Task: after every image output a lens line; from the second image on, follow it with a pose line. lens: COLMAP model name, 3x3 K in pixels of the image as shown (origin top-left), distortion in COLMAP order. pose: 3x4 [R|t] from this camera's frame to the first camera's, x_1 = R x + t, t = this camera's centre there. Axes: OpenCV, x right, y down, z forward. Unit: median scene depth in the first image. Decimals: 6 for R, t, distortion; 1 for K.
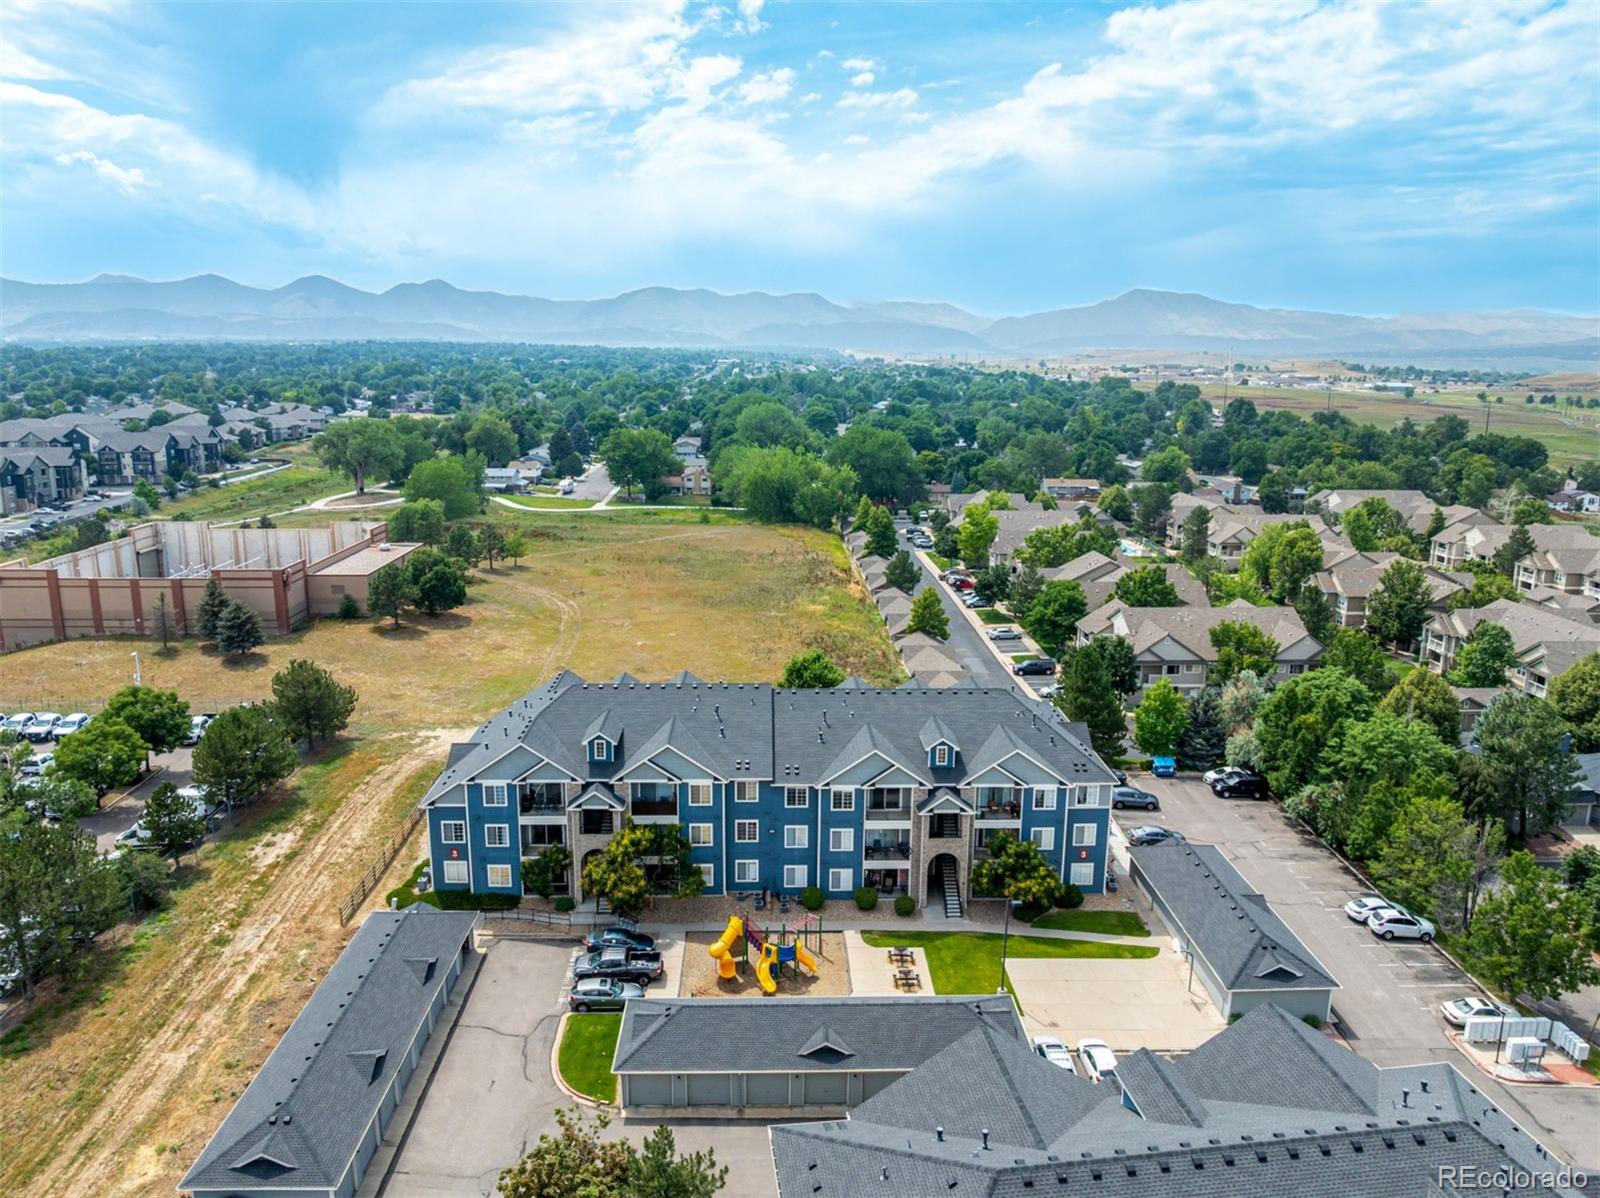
lens RADIAL K [[1134.5, 0, 800.0], [0, 1134.5, 599.0], [0, 0, 1]] dist [-0.034794, 0.002869]
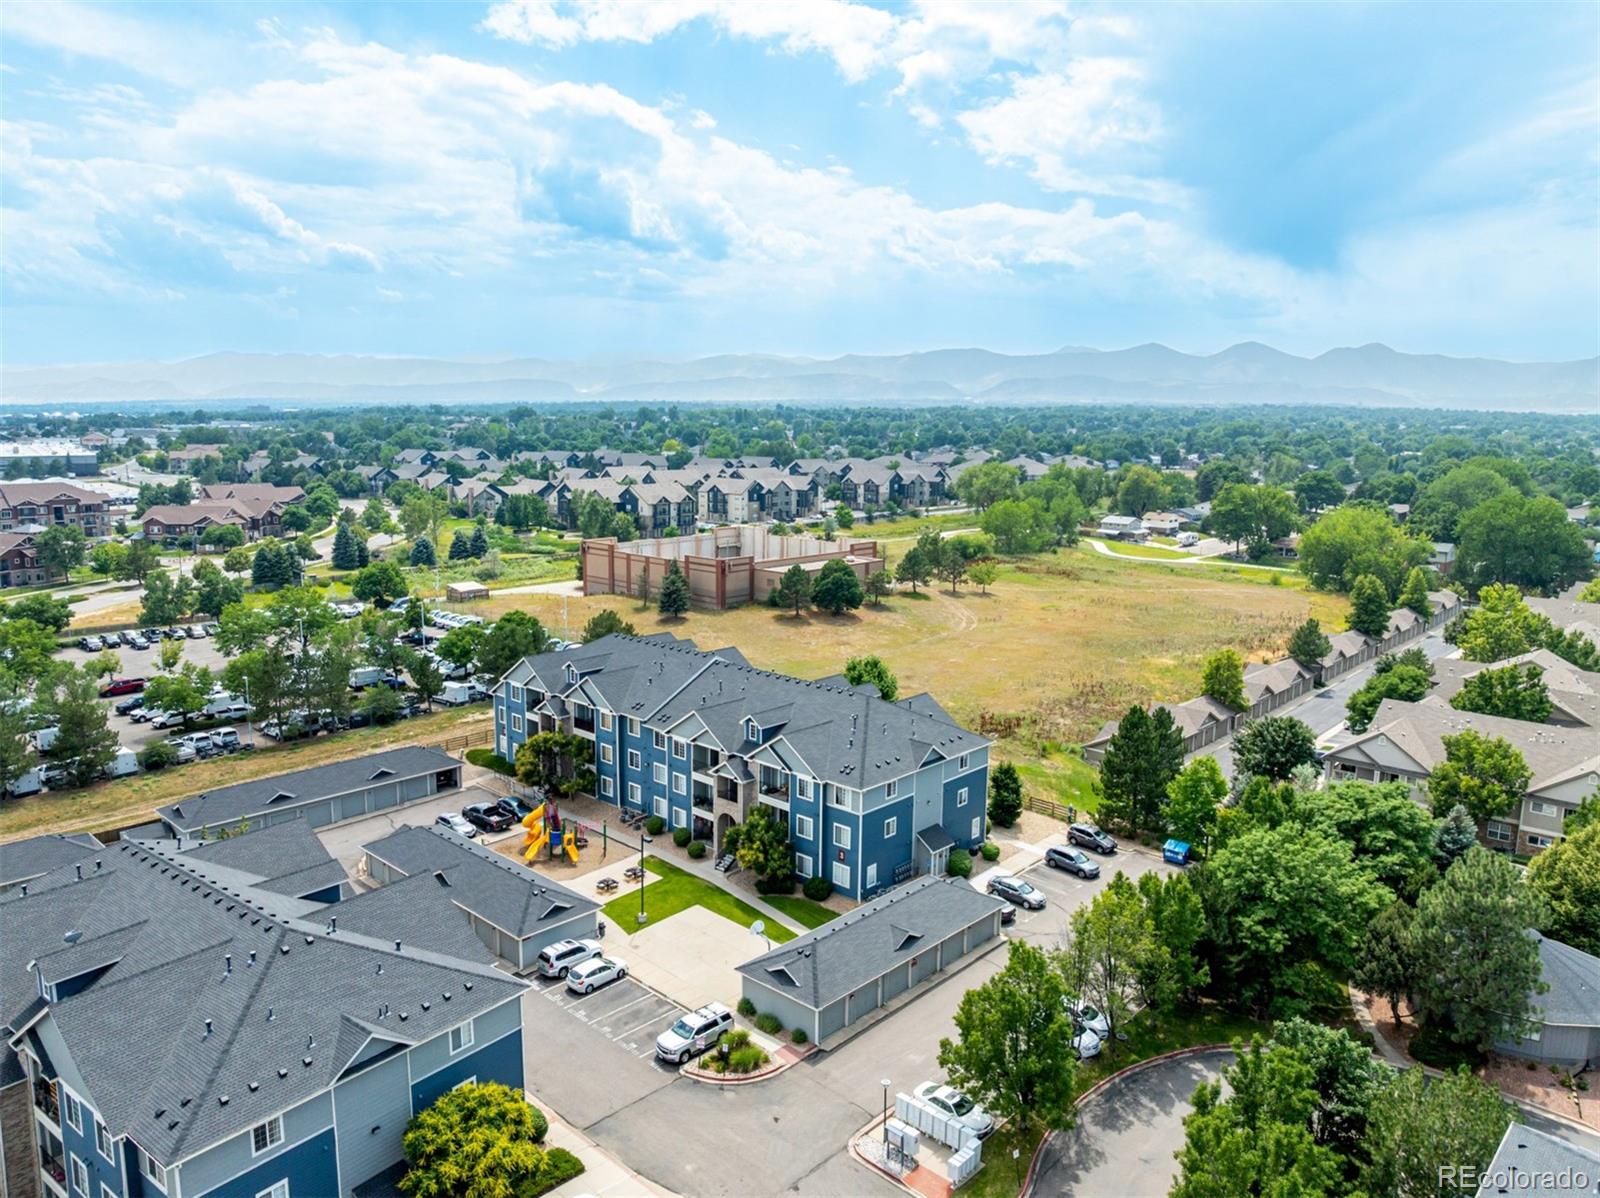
lens RADIAL K [[1134.5, 0, 800.0], [0, 1134.5, 599.0], [0, 0, 1]] dist [-0.034794, 0.002869]
pose [[0.710677, 0.114615, -0.694119, 0.572705], [-0.153213, 0.988173, 0.006302, -0.003795], [0.686632, 0.101869, 0.719832, 0.128191]]
